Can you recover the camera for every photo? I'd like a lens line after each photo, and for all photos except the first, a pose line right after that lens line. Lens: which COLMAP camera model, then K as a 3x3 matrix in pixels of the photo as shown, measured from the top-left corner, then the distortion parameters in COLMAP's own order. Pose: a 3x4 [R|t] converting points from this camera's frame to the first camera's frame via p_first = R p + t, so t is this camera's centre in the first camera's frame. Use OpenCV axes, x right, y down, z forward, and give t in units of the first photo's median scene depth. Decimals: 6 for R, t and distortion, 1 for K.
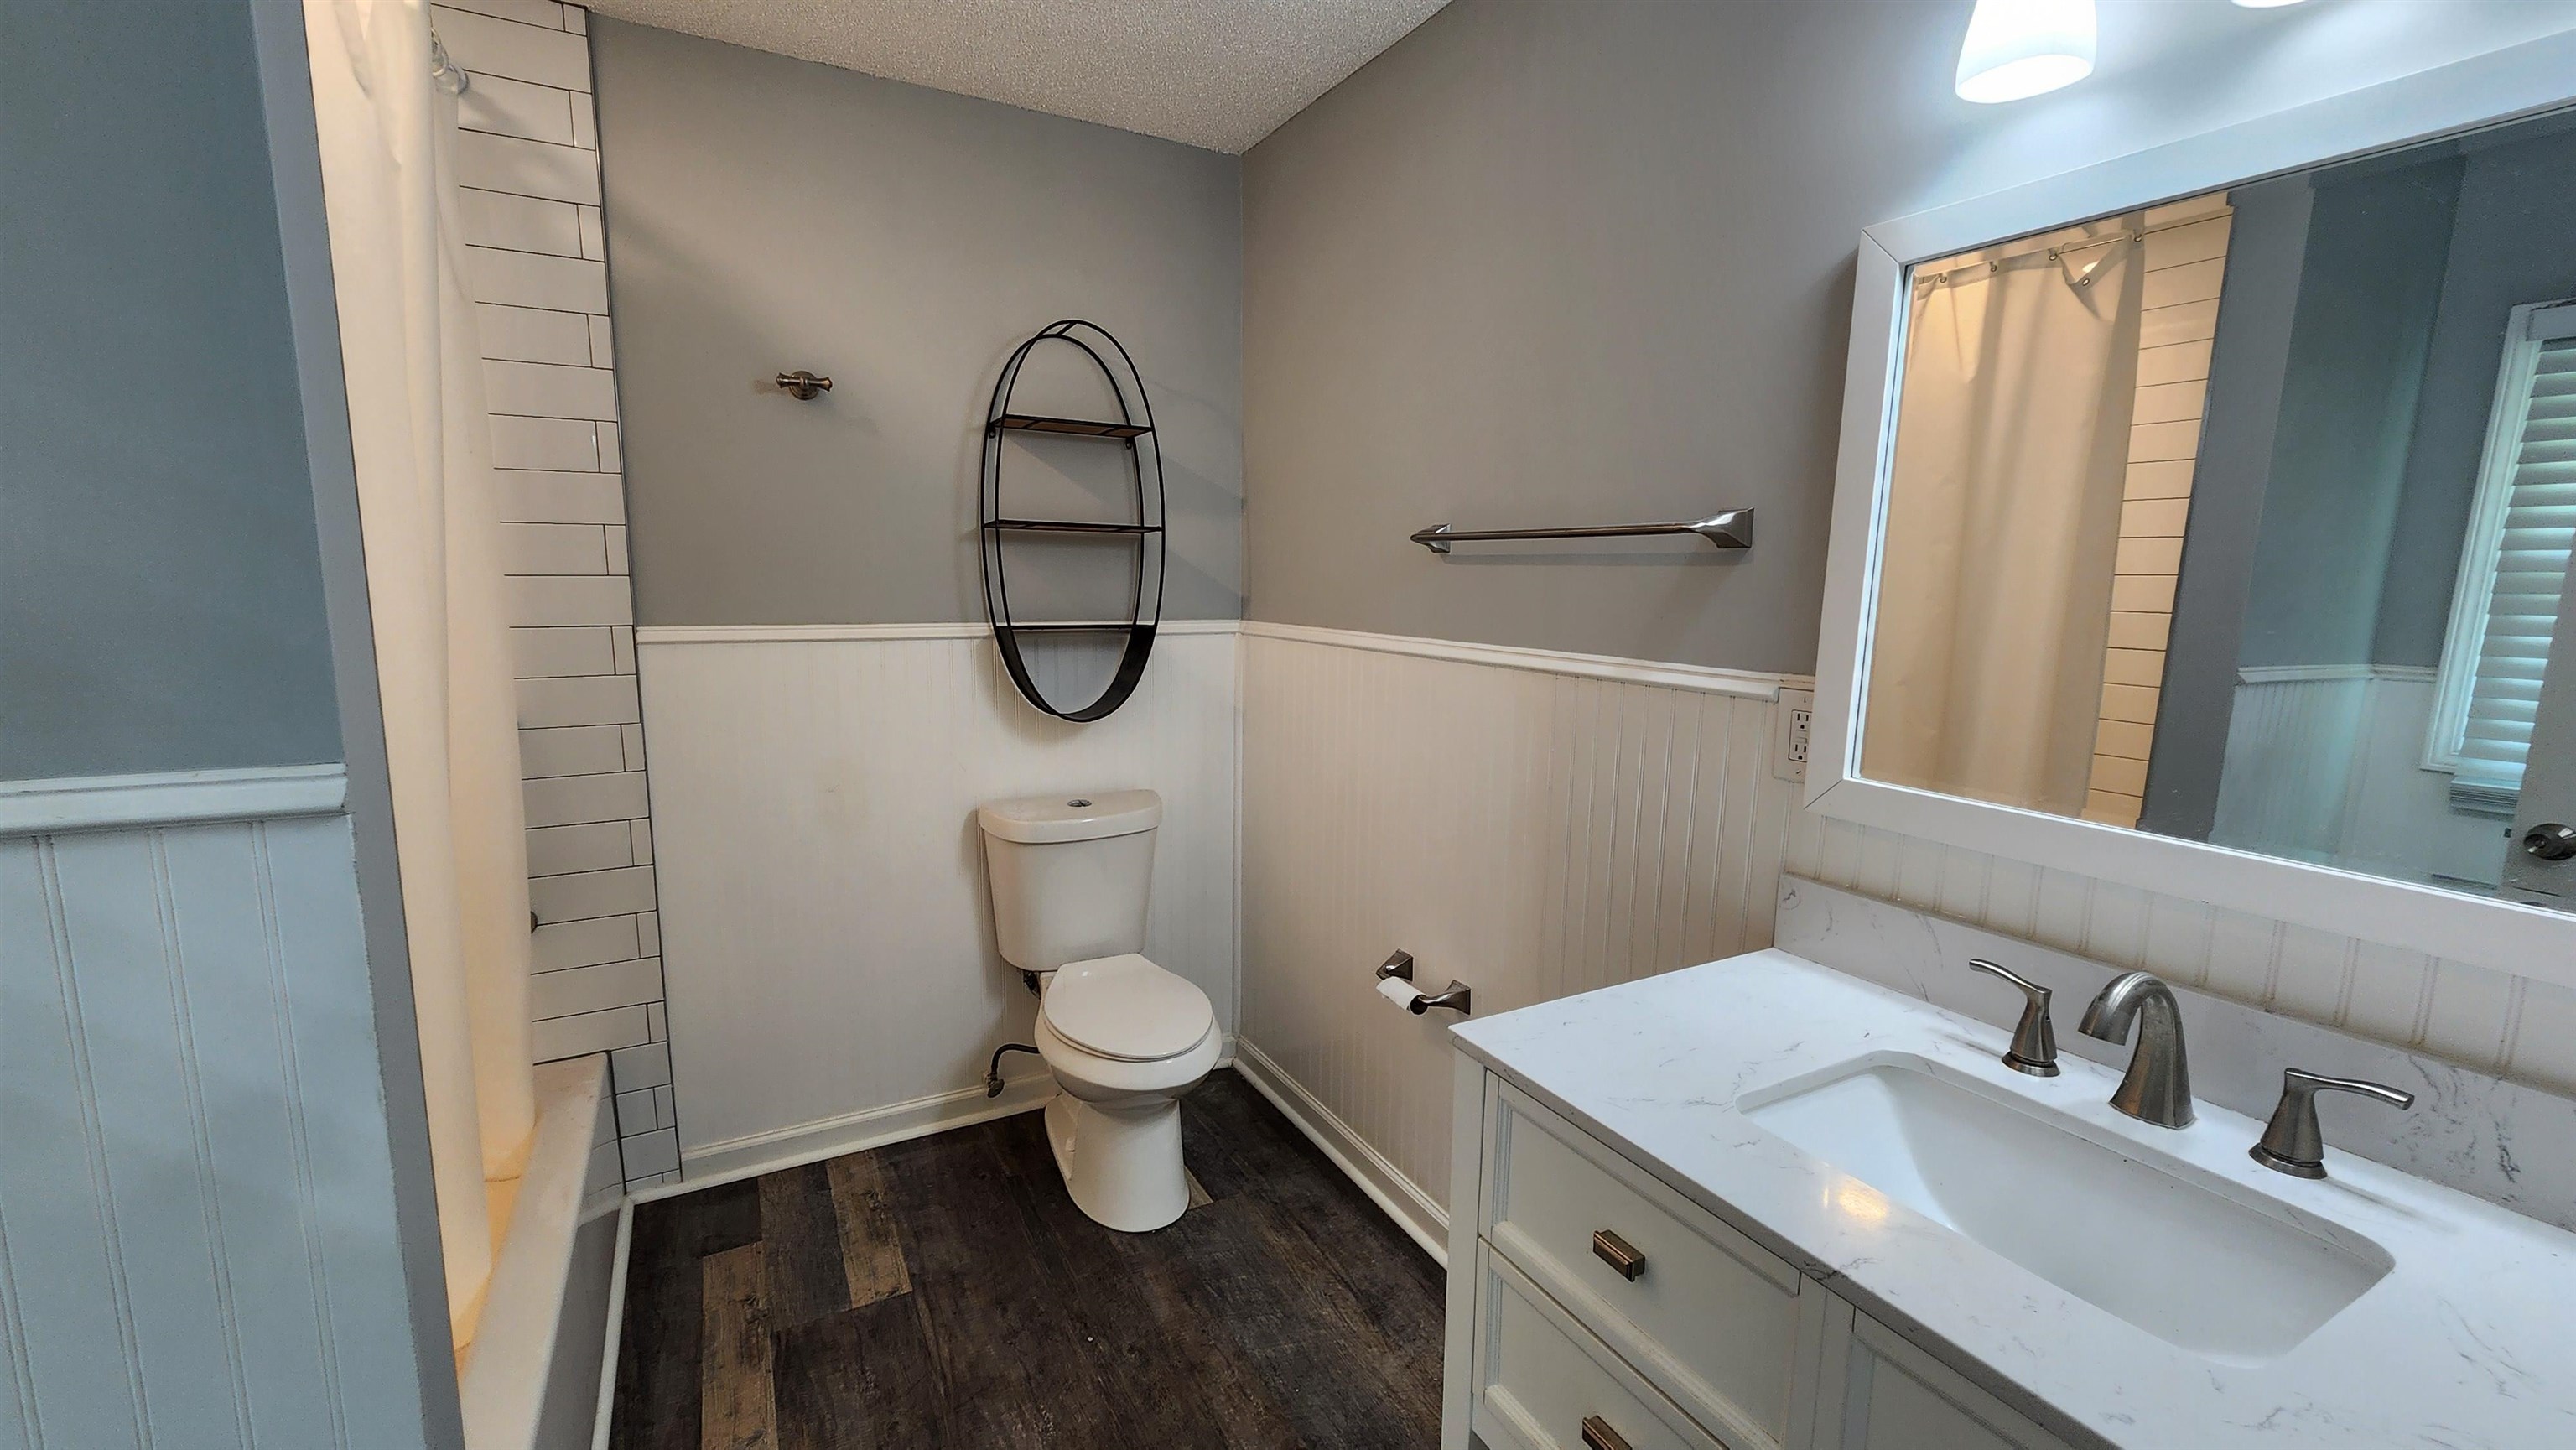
lens RADIAL K [[1066.4, 0, 1284.3], [0, 1066.4, 724.8], [0, 0, 1]] dist [0.002395, 0.000323]
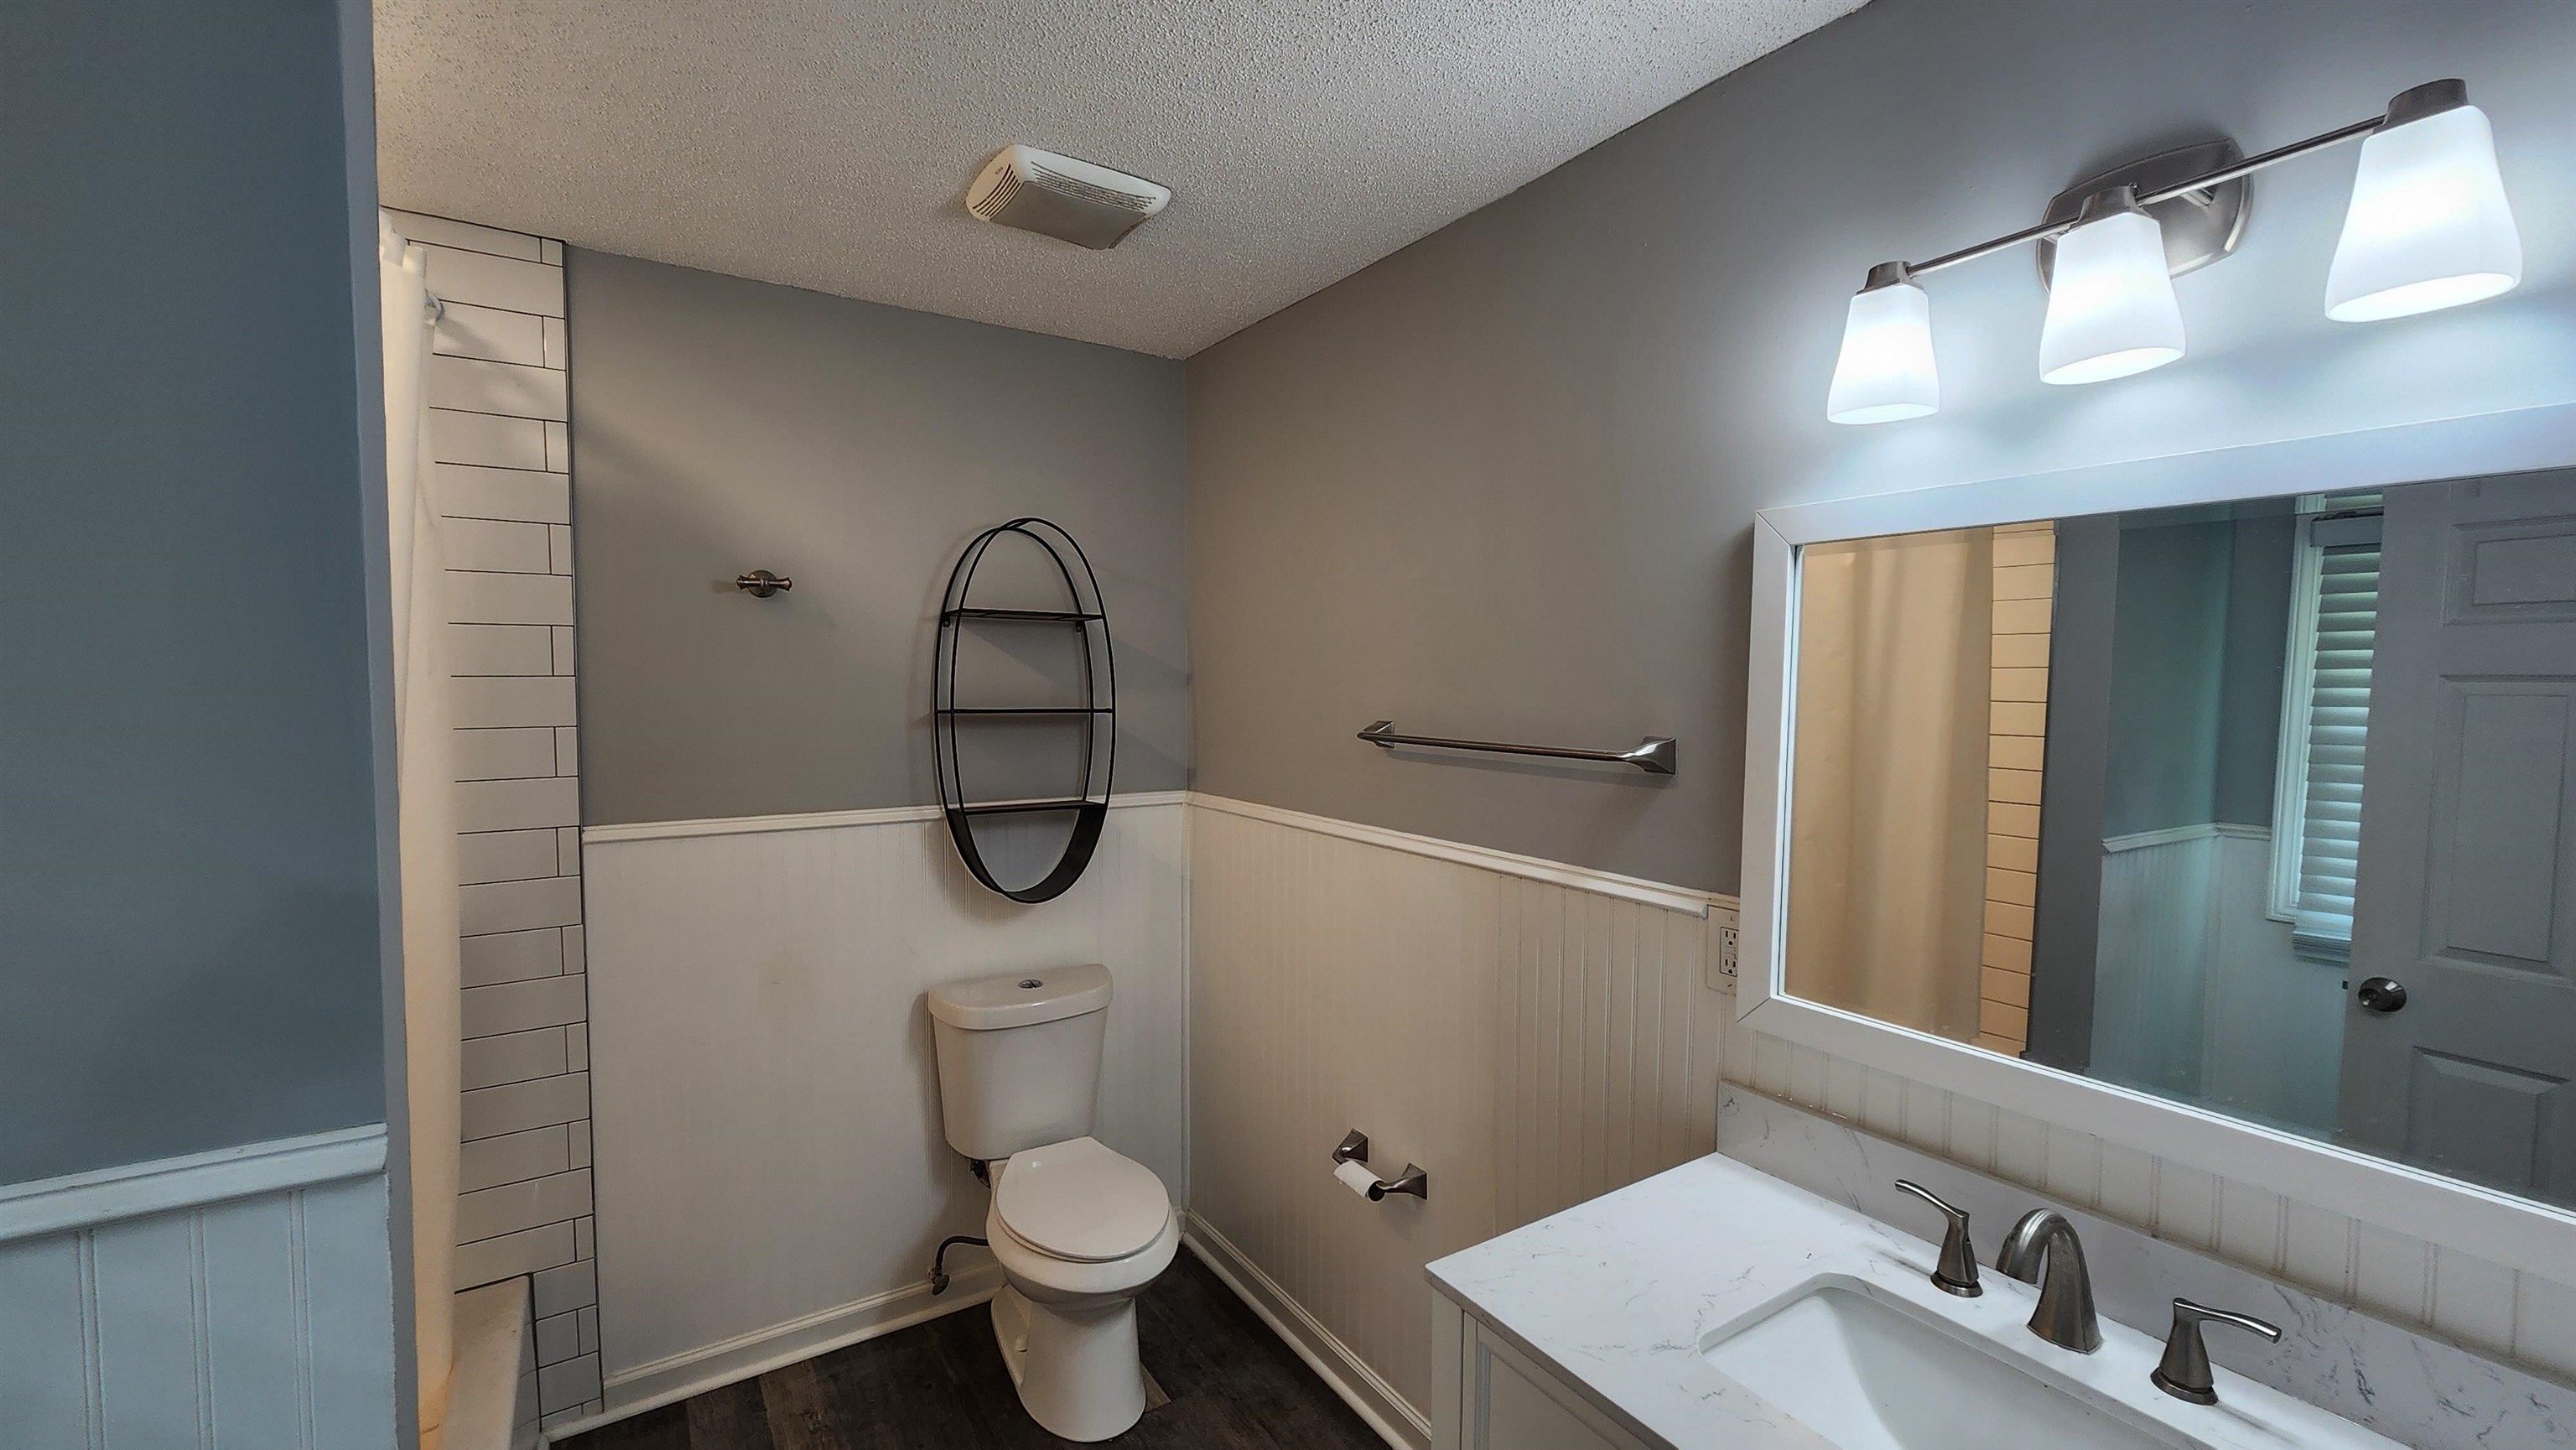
lens RADIAL K [[1066.4, 0, 1286.7], [0, 1066.4, 725.8], [0, 0, 1]] dist [0.002395, 0.000323]
pose [[0.997078, -0.011986, 0.075449, -0.028138], [0.019280, 0.995127, -0.096699, -0.076124], [-0.073922, 0.097871, 0.992450, -0.042235]]
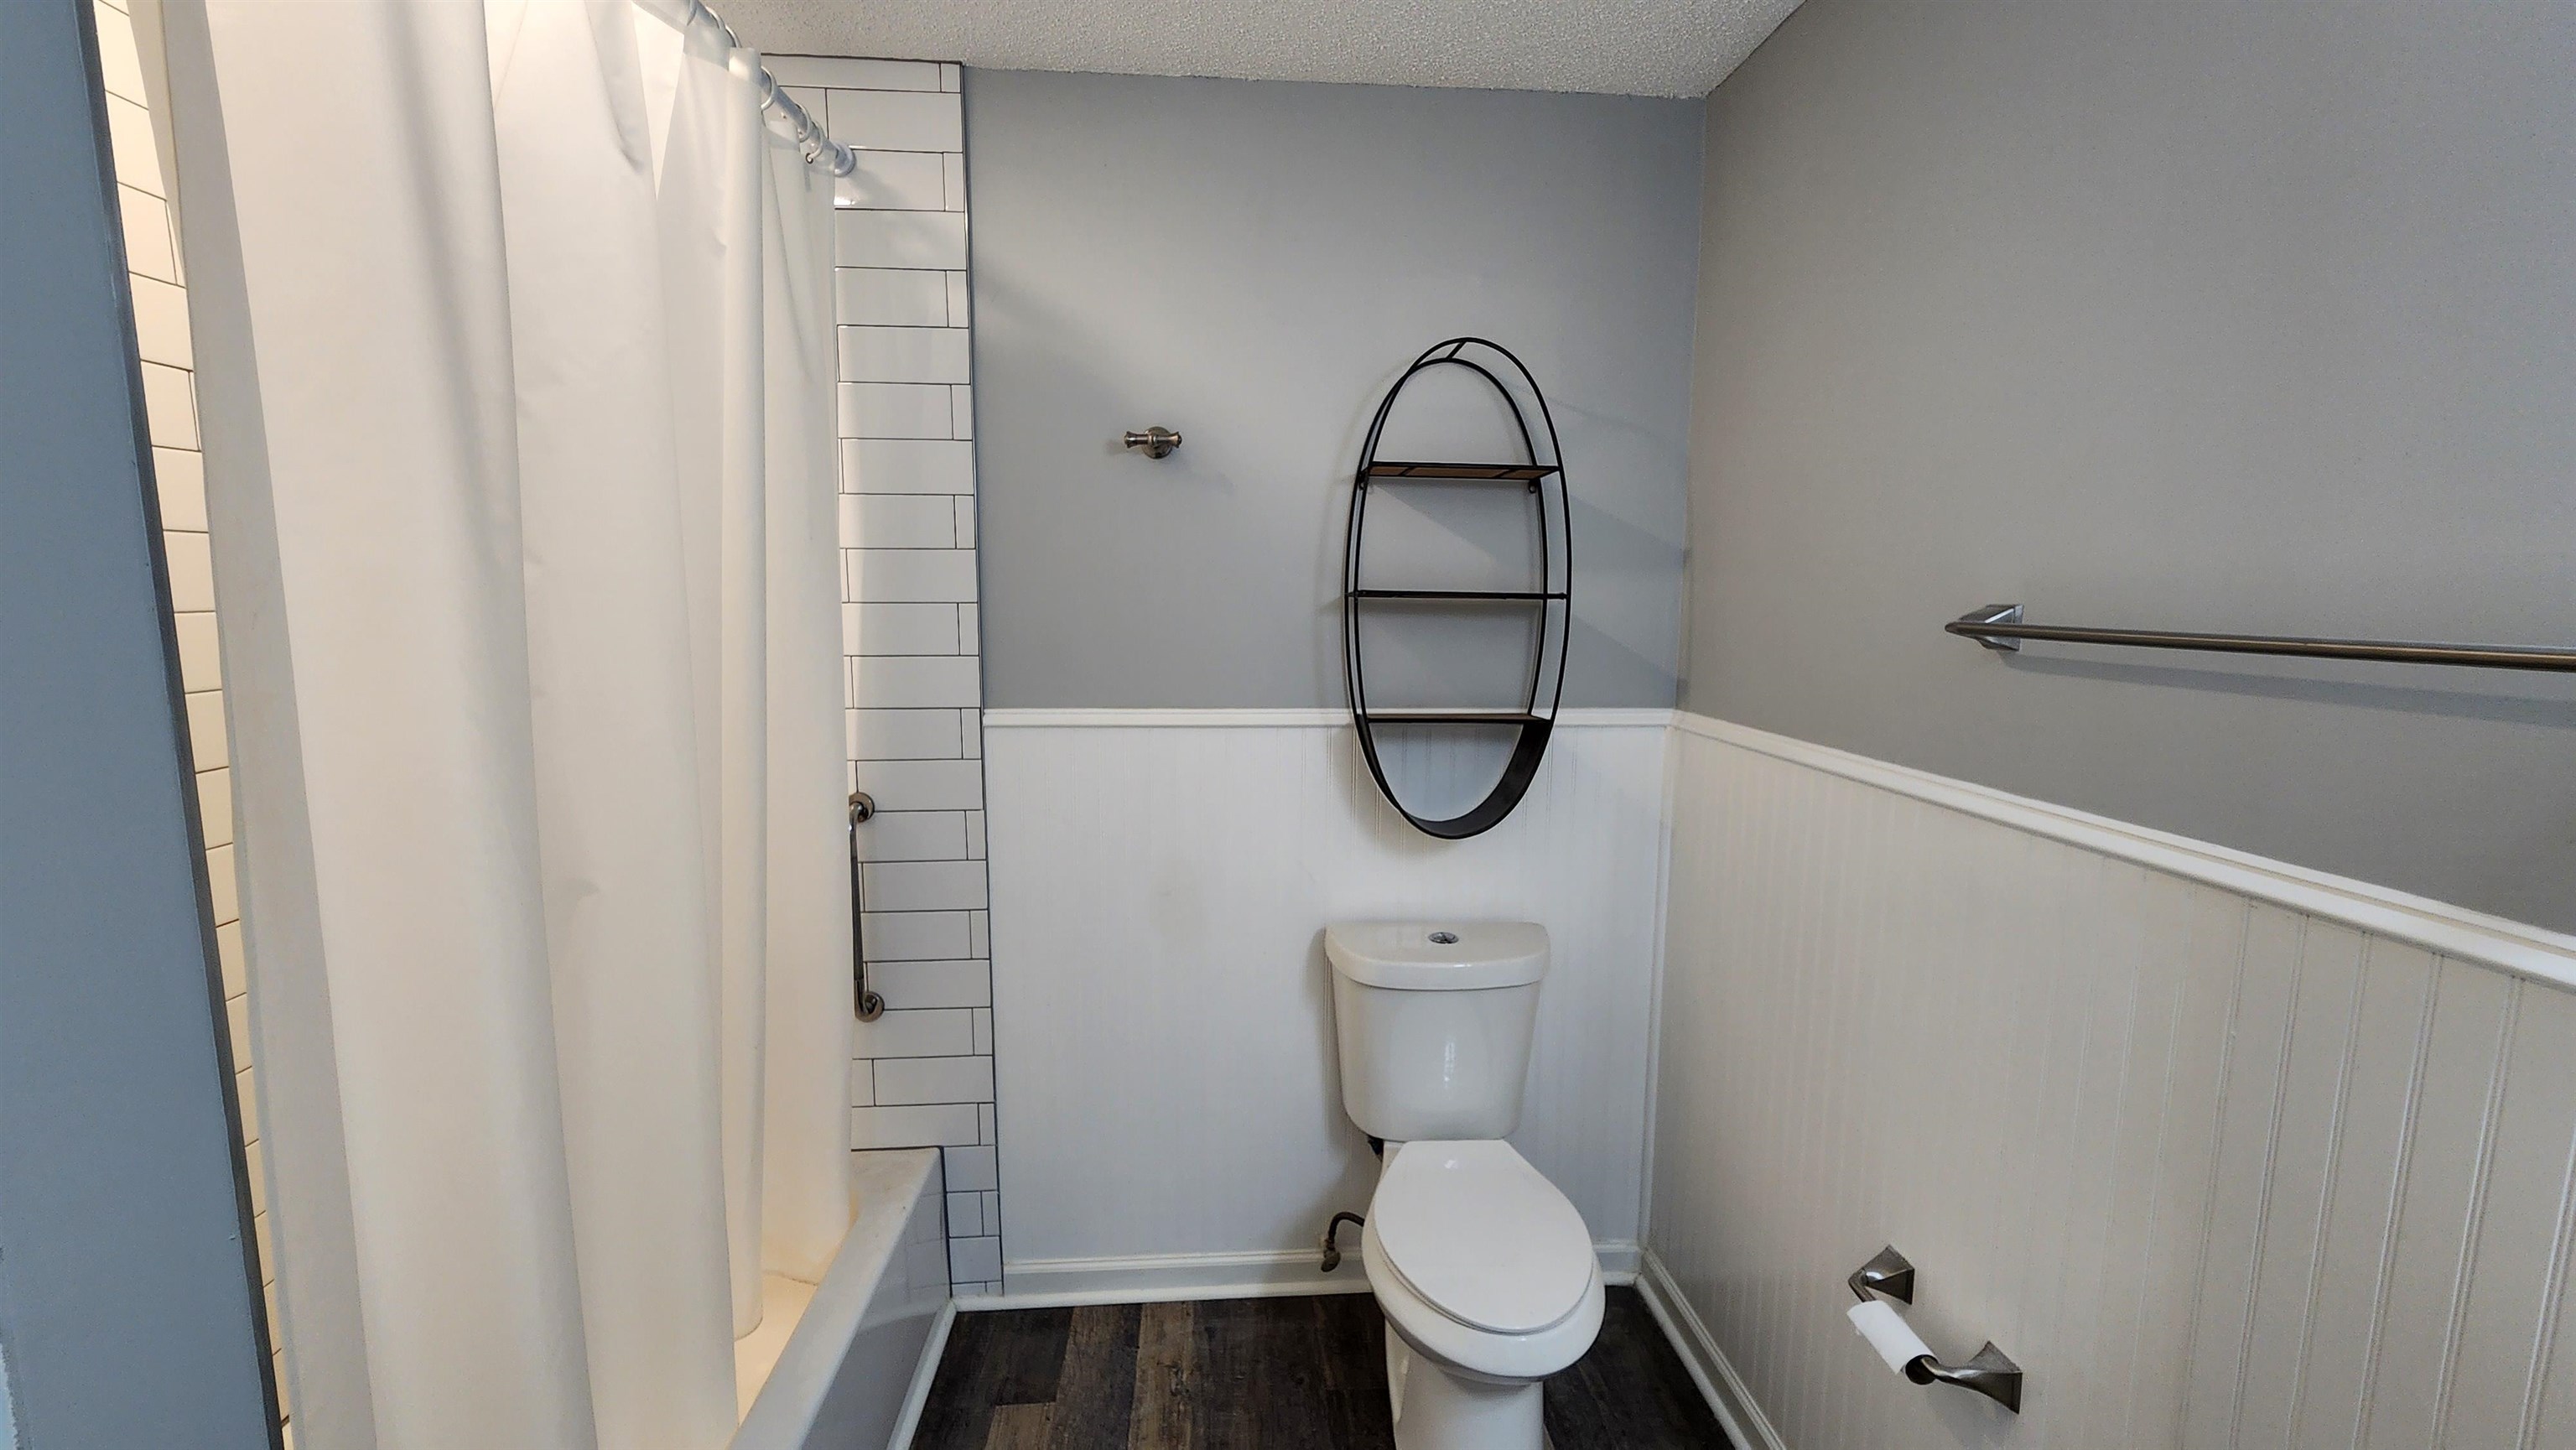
lens RADIAL K [[1066.4, 0, 1279.5], [0, 1066.4, 731.6], [0, 0, 1]] dist [0.002395, 0.000323]
pose [[0.909631, 0.048554, -0.412571, 0.022265], [-0.054298, 0.998522, -0.002203, -0.083748], [0.411854, 0.024406, 0.910923, 0.246322]]
